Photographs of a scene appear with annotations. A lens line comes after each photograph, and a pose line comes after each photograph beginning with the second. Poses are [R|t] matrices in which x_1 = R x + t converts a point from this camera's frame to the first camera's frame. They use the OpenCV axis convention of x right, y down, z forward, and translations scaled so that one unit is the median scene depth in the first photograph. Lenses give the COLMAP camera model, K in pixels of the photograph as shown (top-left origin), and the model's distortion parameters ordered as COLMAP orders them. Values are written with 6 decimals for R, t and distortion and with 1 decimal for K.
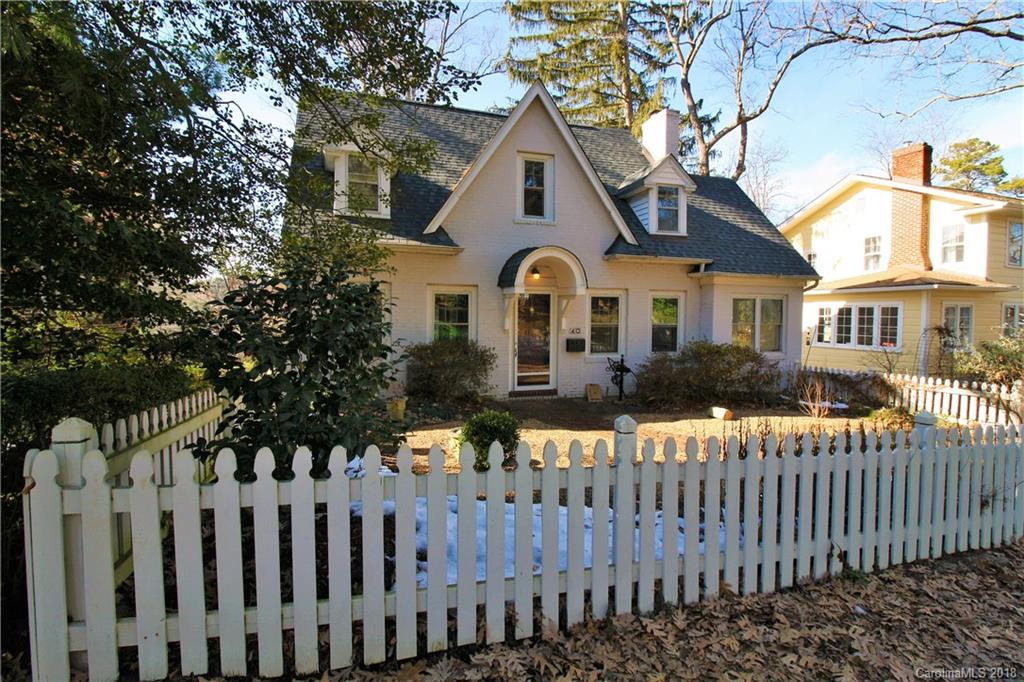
lens RADIAL K [[485.5, 0, 514.1], [0, 485.5, 335.9], [0, 0, 1]] dist [-0.005892, -0.008217]
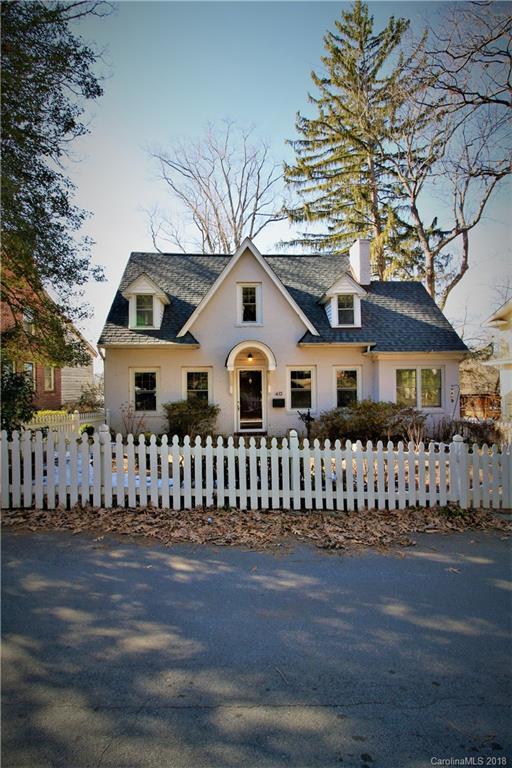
lens RADIAL K [[364.1, 0, 253.7], [0, 364.1, 387.8], [0, 0, 1]] dist [-0.005892, -0.008217]
pose [[0.966646, -0.016766, -0.255565, 0.342448], [0.007210, 0.999241, -0.038285, 0.014504], [0.256013, 0.035166, 0.966033, -0.132104]]
